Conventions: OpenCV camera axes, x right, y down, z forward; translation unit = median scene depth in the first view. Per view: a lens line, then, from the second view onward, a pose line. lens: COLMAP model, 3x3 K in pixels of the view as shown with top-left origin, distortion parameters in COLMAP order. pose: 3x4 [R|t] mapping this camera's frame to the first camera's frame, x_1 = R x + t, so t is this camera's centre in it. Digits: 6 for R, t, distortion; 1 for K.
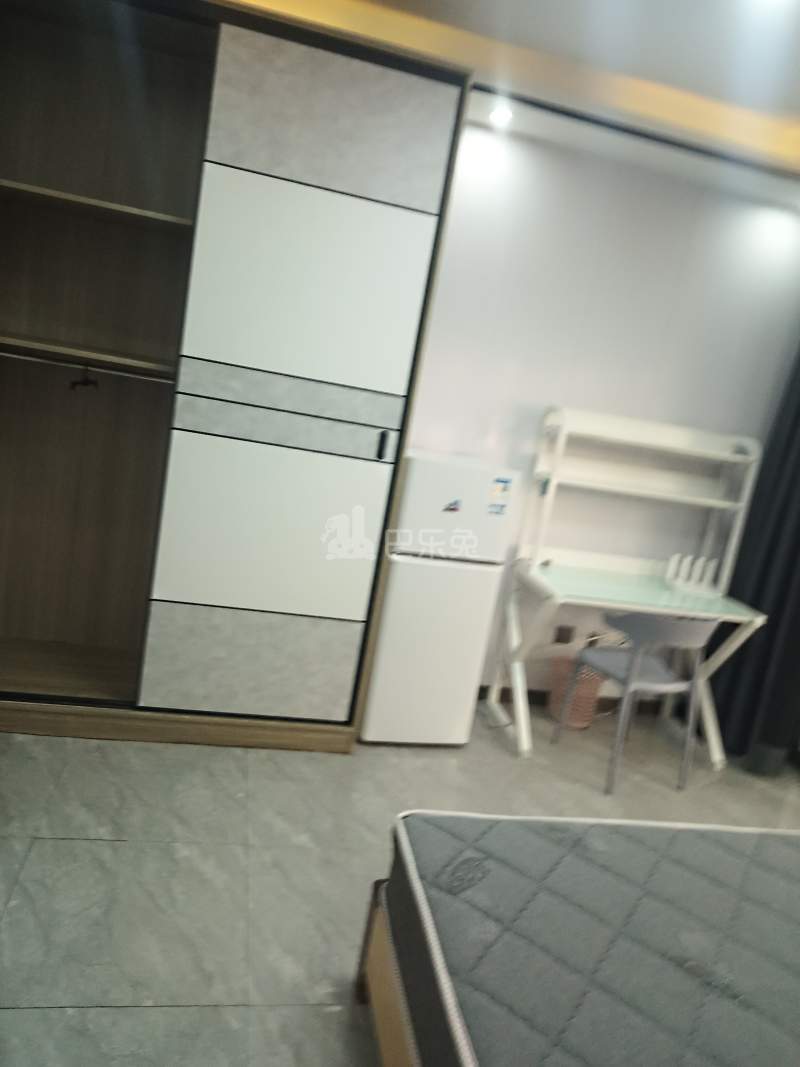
lens RADIAL K [[800.3, 0, 404.8], [0, 800.3, 528.9], [0, 0, 1]] dist [0.003433, -0.000936]
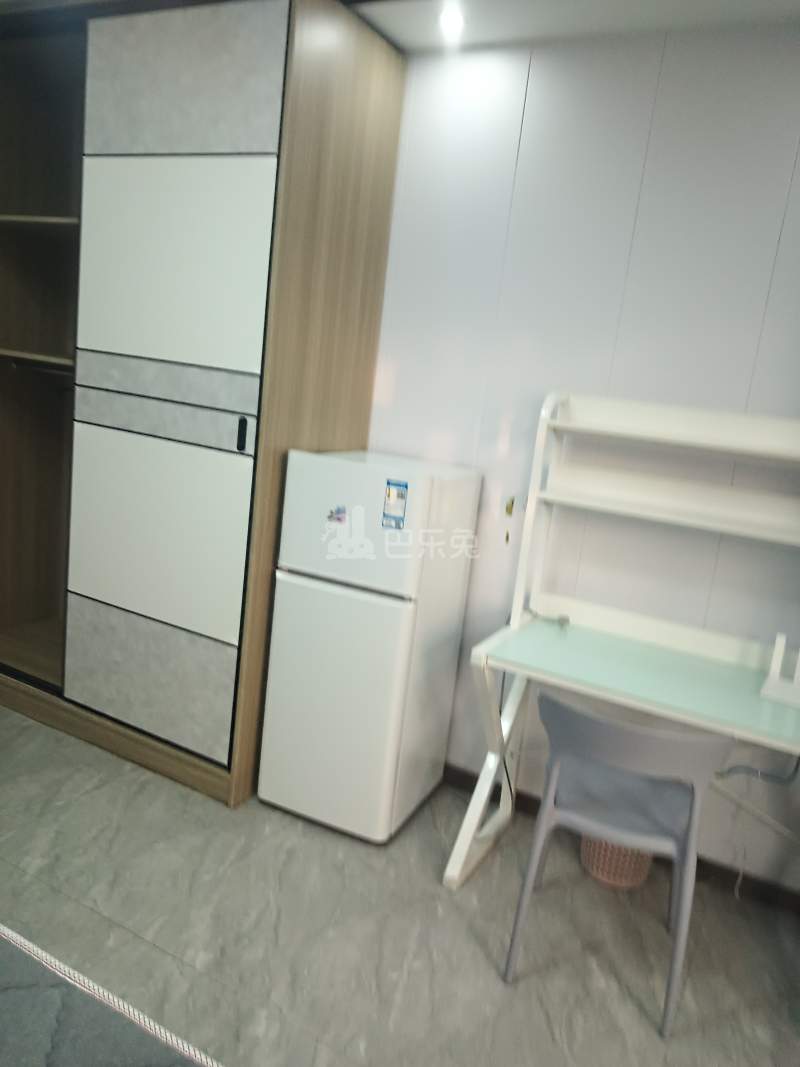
lens RADIAL K [[800.3, 0, 400.2], [0, 800.3, 539.1], [0, 0, 1]] dist [0.003433, -0.000936]
pose [[0.760162, 0.041513, -0.648406, 0.651017], [-0.113842, 0.991029, -0.070014, 0.045392], [0.639683, 0.127038, 0.758068, 0.478577]]
